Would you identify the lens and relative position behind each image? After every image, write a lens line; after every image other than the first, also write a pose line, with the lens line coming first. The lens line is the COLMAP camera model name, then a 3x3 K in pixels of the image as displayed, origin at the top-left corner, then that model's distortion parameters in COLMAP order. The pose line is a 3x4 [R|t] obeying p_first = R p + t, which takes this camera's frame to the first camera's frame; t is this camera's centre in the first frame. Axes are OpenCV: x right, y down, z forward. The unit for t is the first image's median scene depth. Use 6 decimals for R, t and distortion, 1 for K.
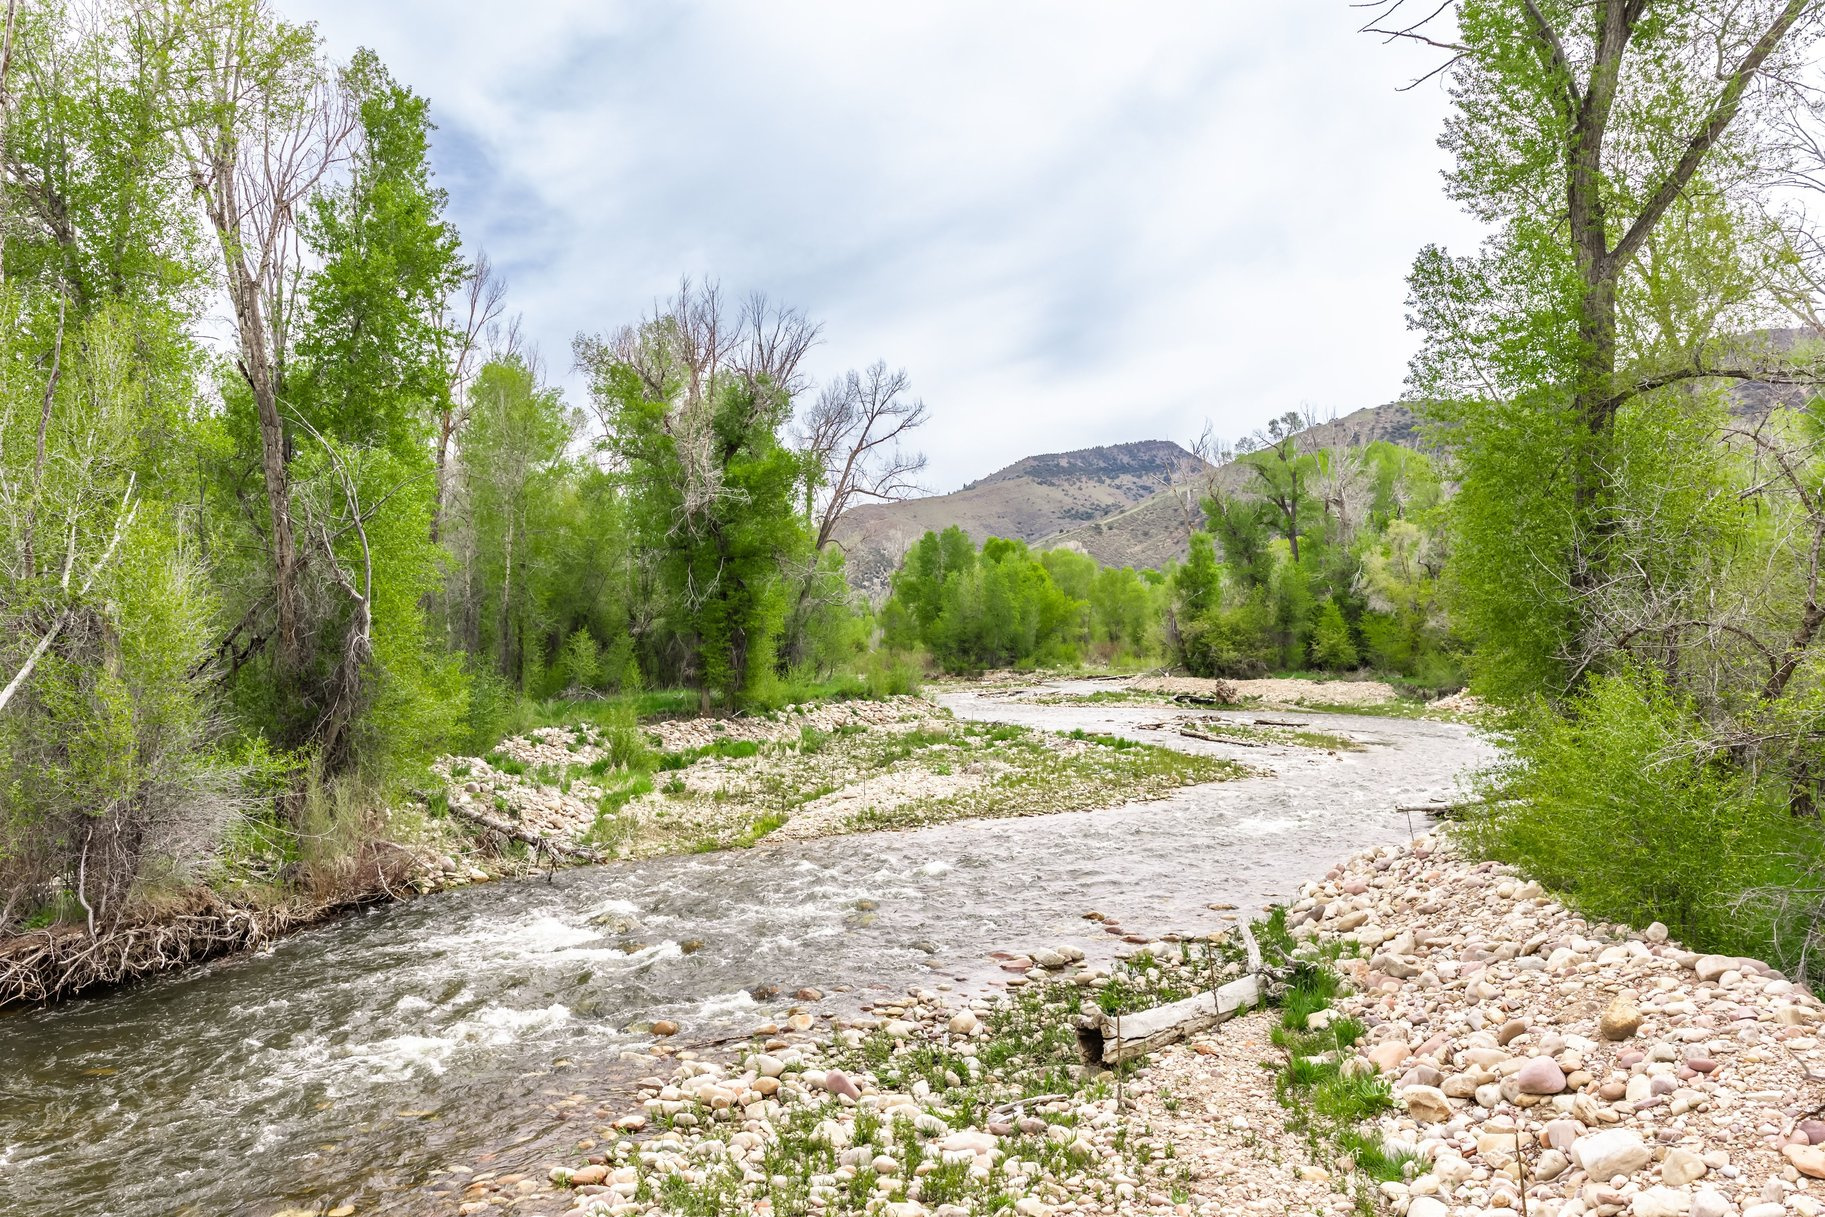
lens RADIAL K [[1479.6, 0, 939.6], [0, 1479.6, 629.8], [0, 0, 1]] dist [0.087057, -0.018871]
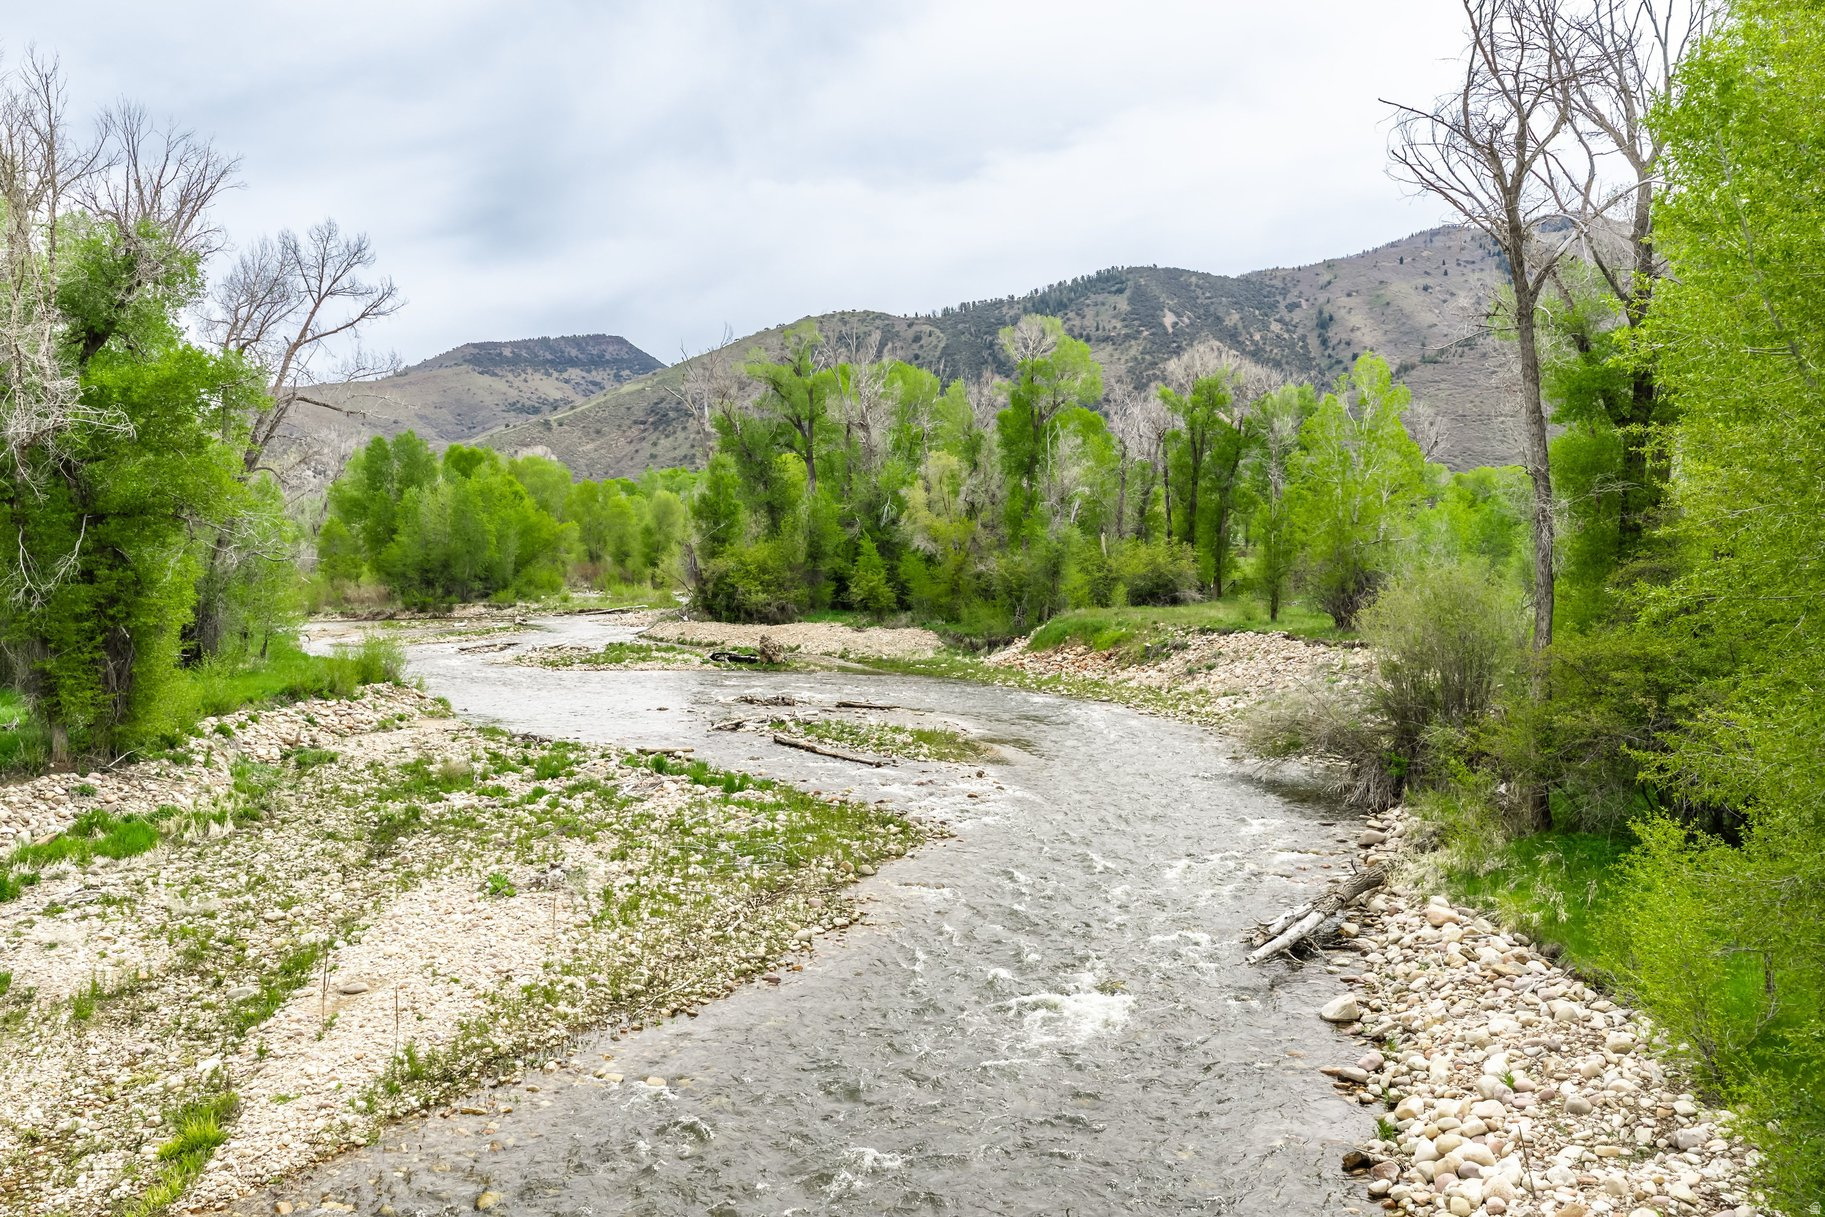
lens RADIAL K [[1479.6, 0, 939.6], [0, 1479.6, 629.8], [0, 0, 1]] dist [0.087057, -0.018871]
pose [[0.934862, -0.015665, 0.354666, -0.025825], [-0.007861, 0.997867, 0.064797, -0.031360], [-0.354925, -0.063365, 0.932745, 0.189638]]
